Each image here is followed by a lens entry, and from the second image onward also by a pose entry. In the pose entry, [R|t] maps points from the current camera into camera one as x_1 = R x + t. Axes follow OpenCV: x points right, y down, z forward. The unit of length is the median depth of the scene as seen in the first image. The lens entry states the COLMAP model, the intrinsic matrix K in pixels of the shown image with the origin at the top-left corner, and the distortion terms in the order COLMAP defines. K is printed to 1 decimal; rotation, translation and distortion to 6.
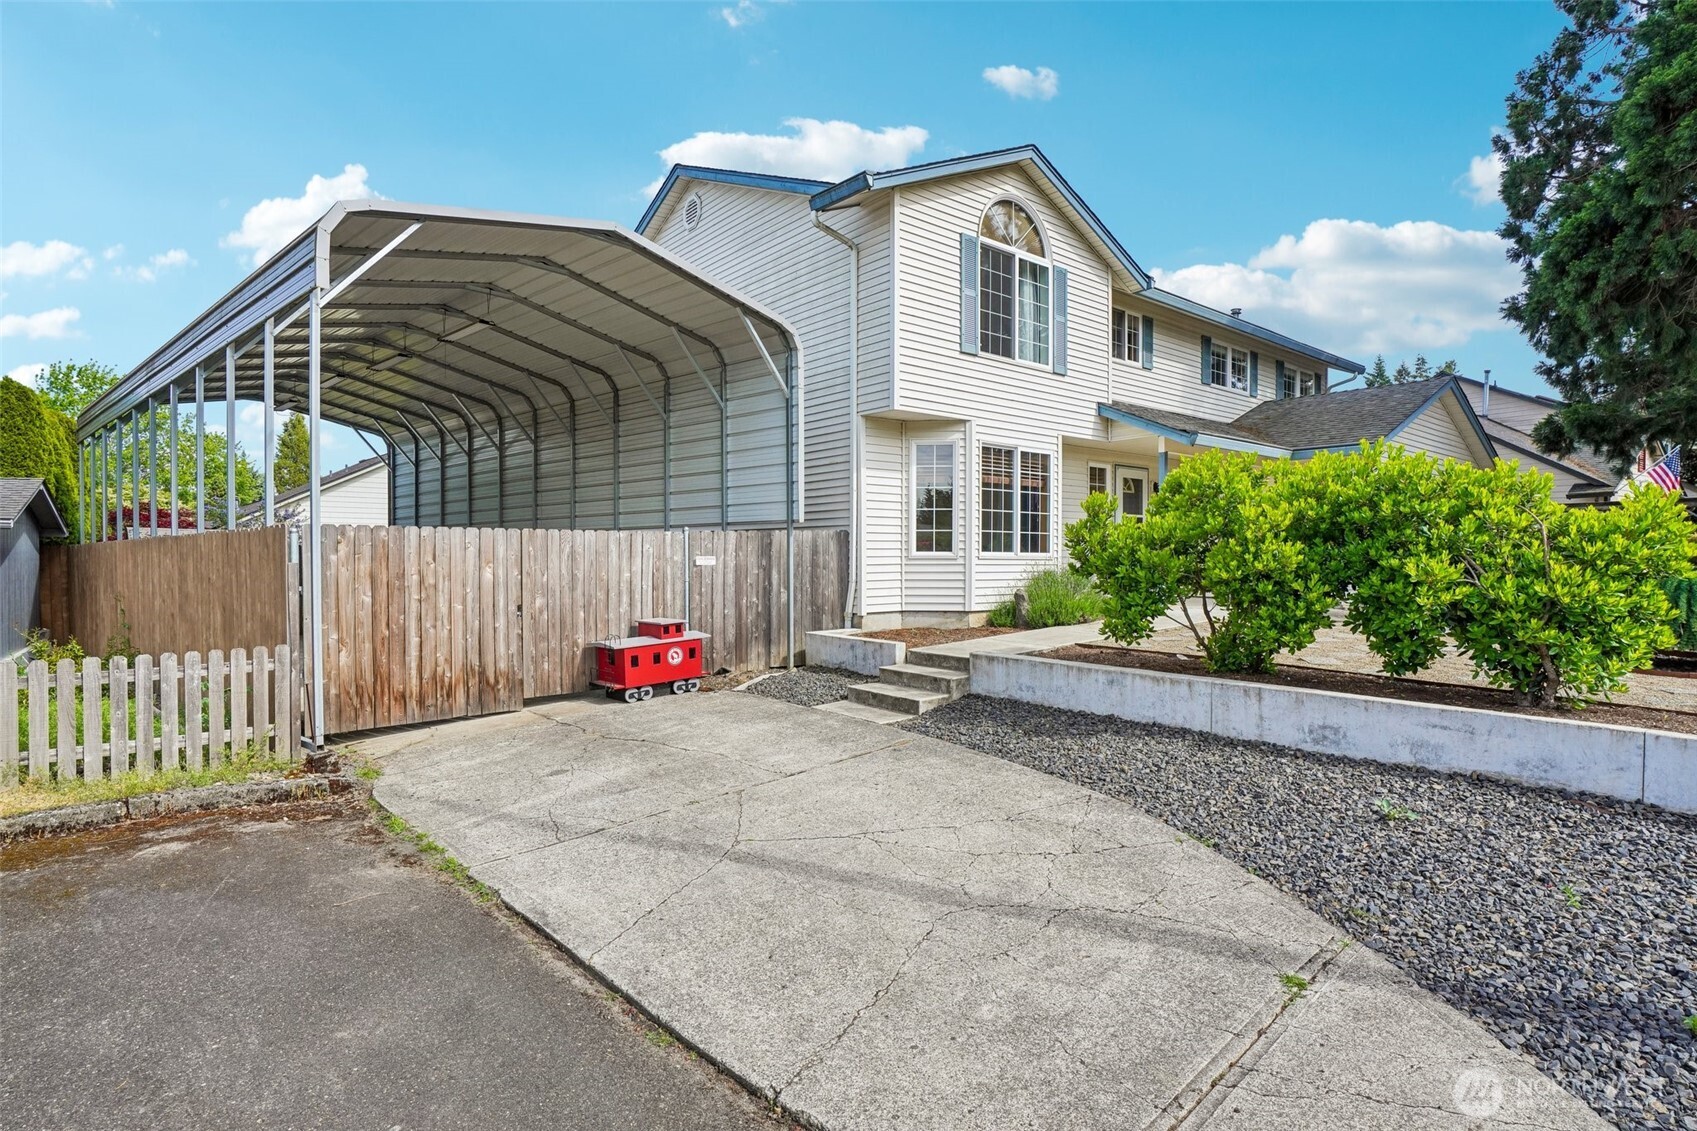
lens RADIAL K [[866.6, 0, 852.0], [0, 866.6, 570.0], [0, 0, 1]] dist [-0.004194, -0.001282]
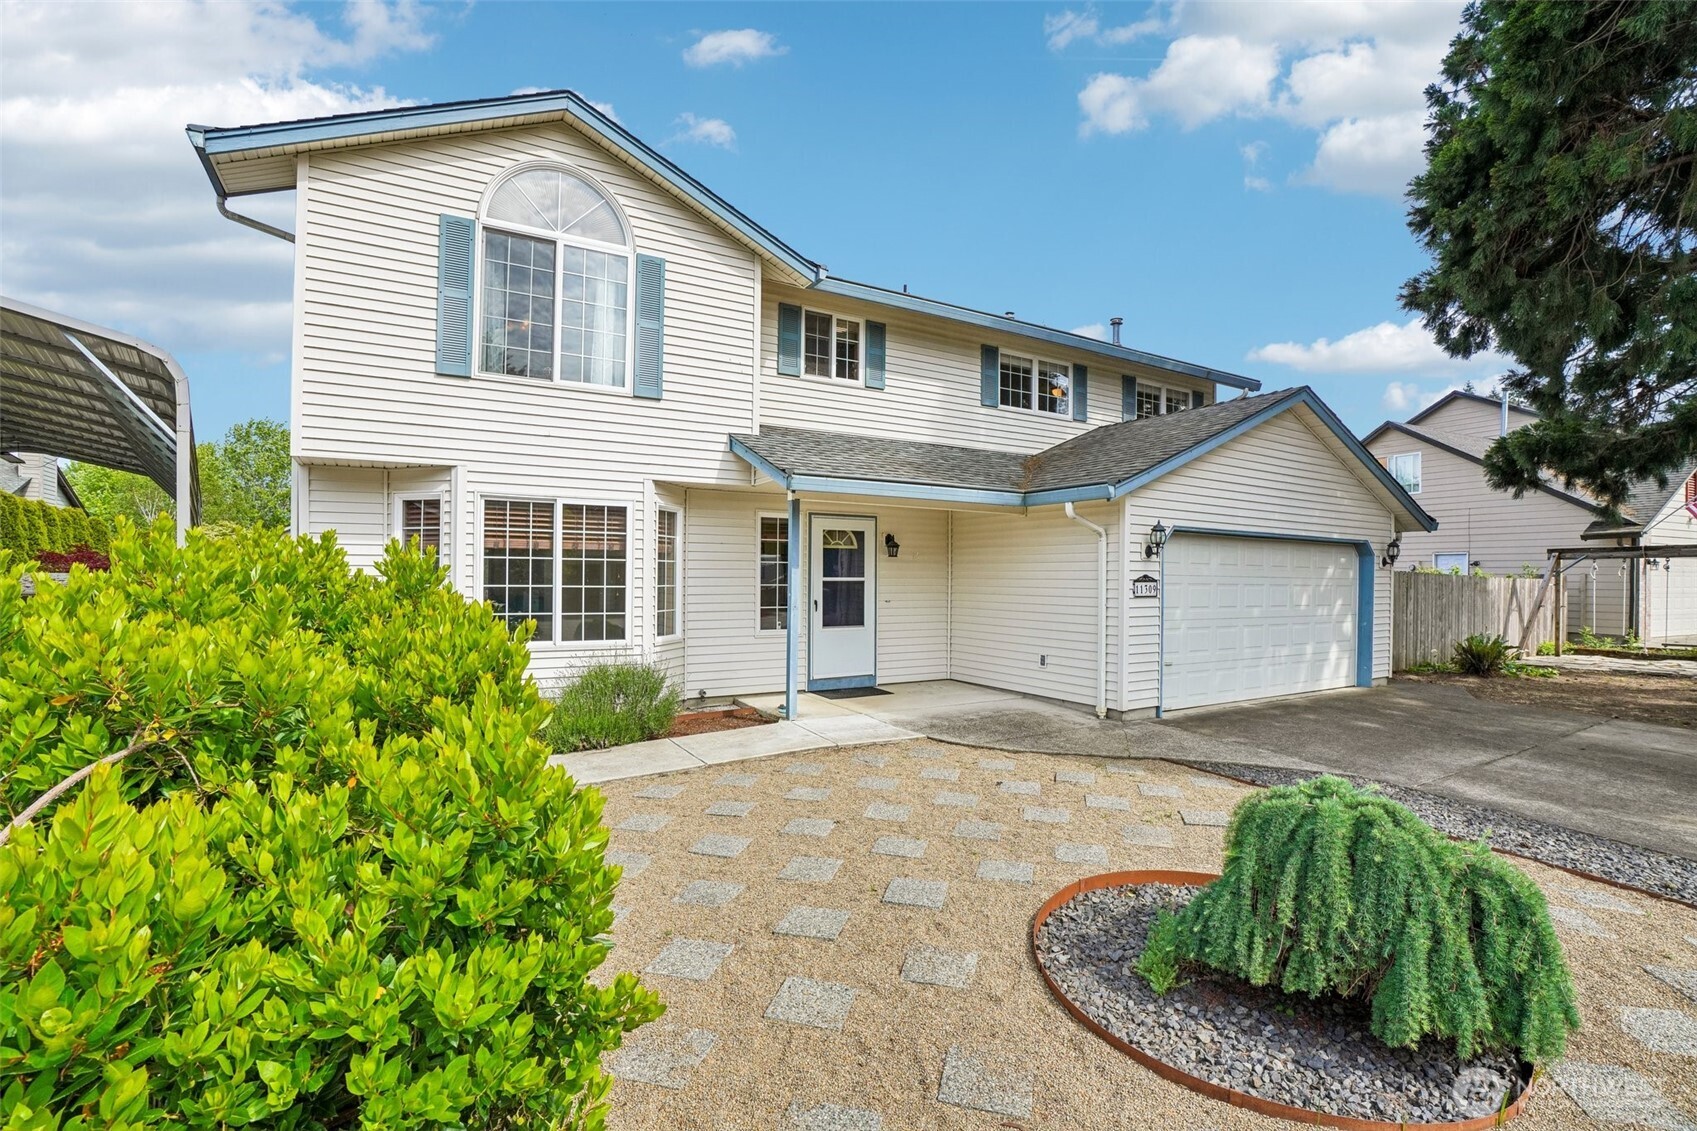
lens RADIAL K [[766.7, 0, 846.2], [0, 766.7, 575.5], [0, 0, 1]] dist [-0.037854, 0.001637]
pose [[0.985406, 0.008828, -0.169993, 0.510054], [-0.010578, 0.999900, -0.009397, -0.068362], [0.169893, 0.011058, 0.985400, 0.379073]]
